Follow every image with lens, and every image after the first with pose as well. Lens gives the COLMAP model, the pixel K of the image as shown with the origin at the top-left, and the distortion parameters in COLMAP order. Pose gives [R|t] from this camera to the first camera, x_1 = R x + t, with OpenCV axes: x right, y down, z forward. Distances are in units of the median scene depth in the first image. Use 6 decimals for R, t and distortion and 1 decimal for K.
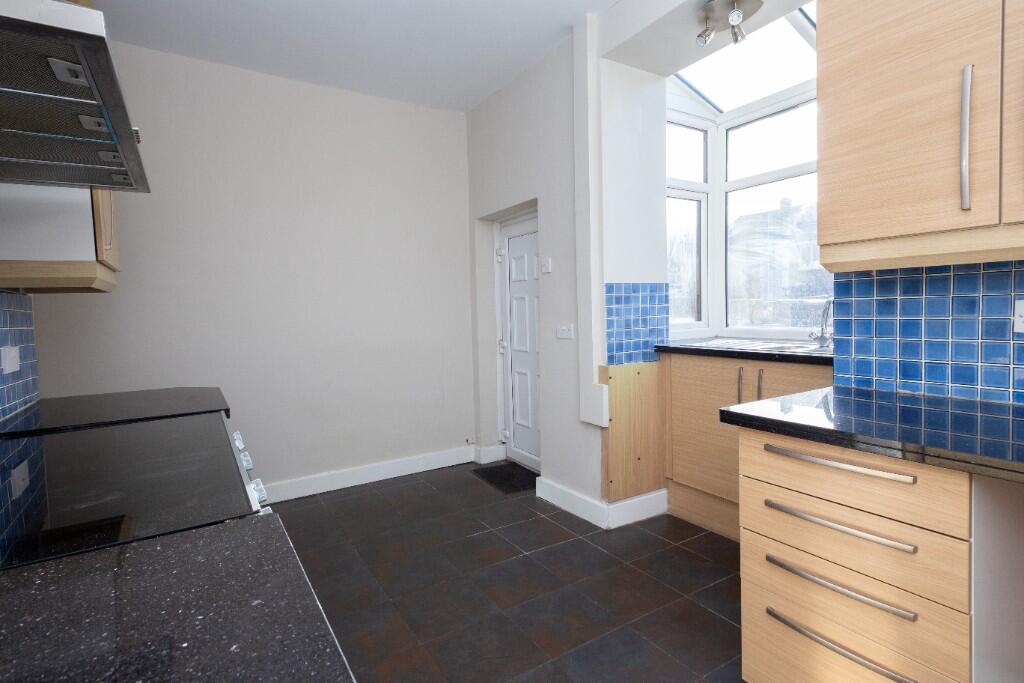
lens RADIAL K [[513.5, 0, 510.1], [0, 513.5, 332.2], [0, 0, 1]] dist [0.000462, 0.000064]
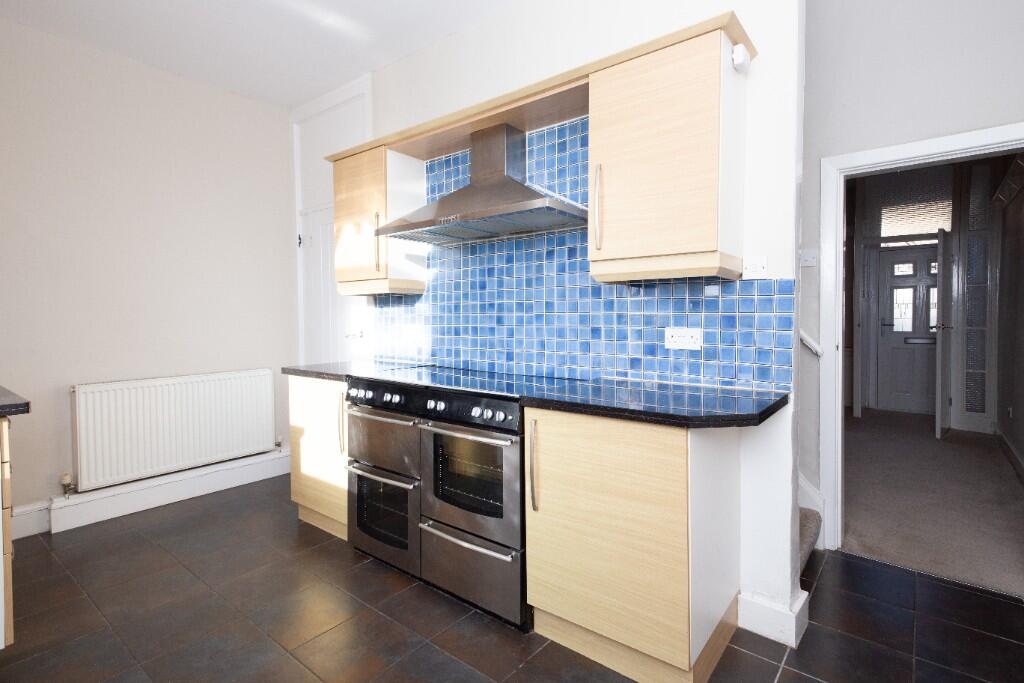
lens RADIAL K [[503.6, 0, 515.5], [0, 503.6, 330.8], [0, 0, 1]] dist [0.004314, 0.000963]
pose [[-0.942558, 0.045298, -0.330958, -0.113141], [0.018192, 0.996254, 0.084546, -0.045171], [0.333548, 0.073668, -0.939850, 1.203048]]
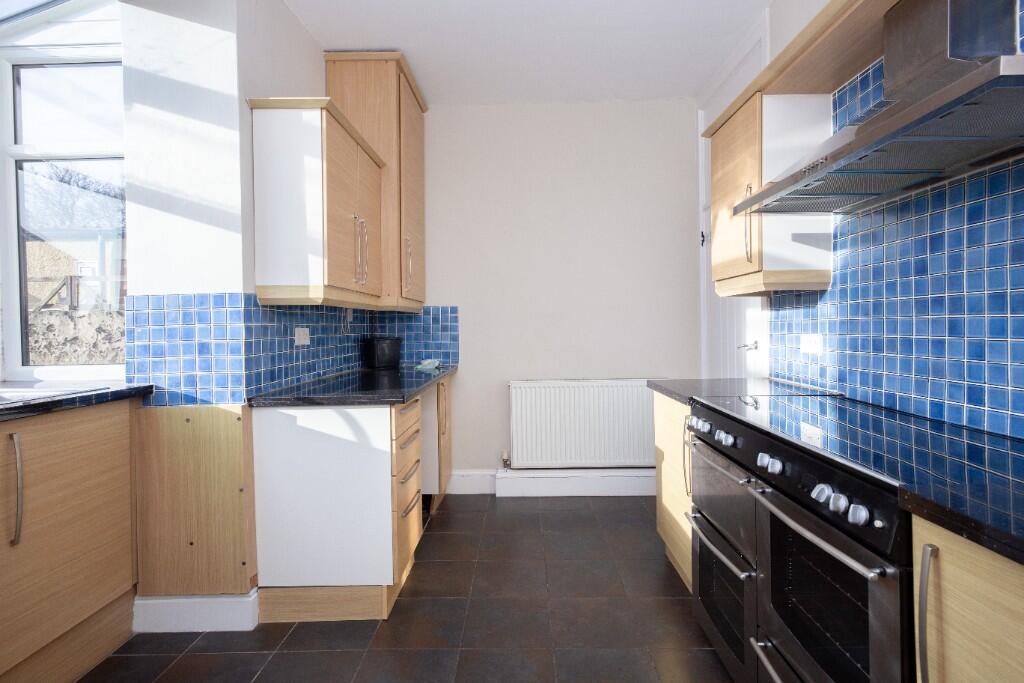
lens RADIAL K [[503.6, 0, 515.5], [0, 503.6, 330.8], [0, 0, 1]] dist [0.004314, 0.000963]
pose [[-0.835610, 0.036610, 0.548102, -0.304459], [0.064462, 0.997418, 0.031654, -0.028379], [-0.545528, 0.061782, -0.835812, 0.990731]]
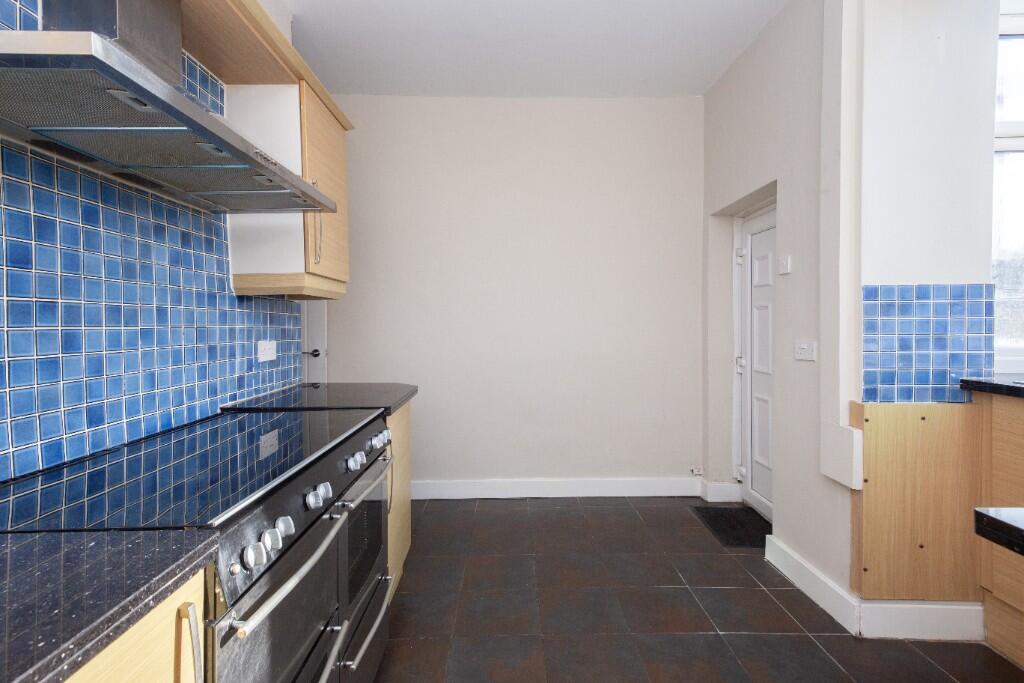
lens RADIAL K [[503.6, 0, 515.5], [0, 503.6, 330.8], [0, 0, 1]] dist [0.004314, 0.000963]
pose [[0.845838, 0.029196, -0.532641, 0.145326], [-0.040631, 0.999127, -0.009755, -0.006607], [0.531891, 0.029893, 0.846285, 0.150156]]
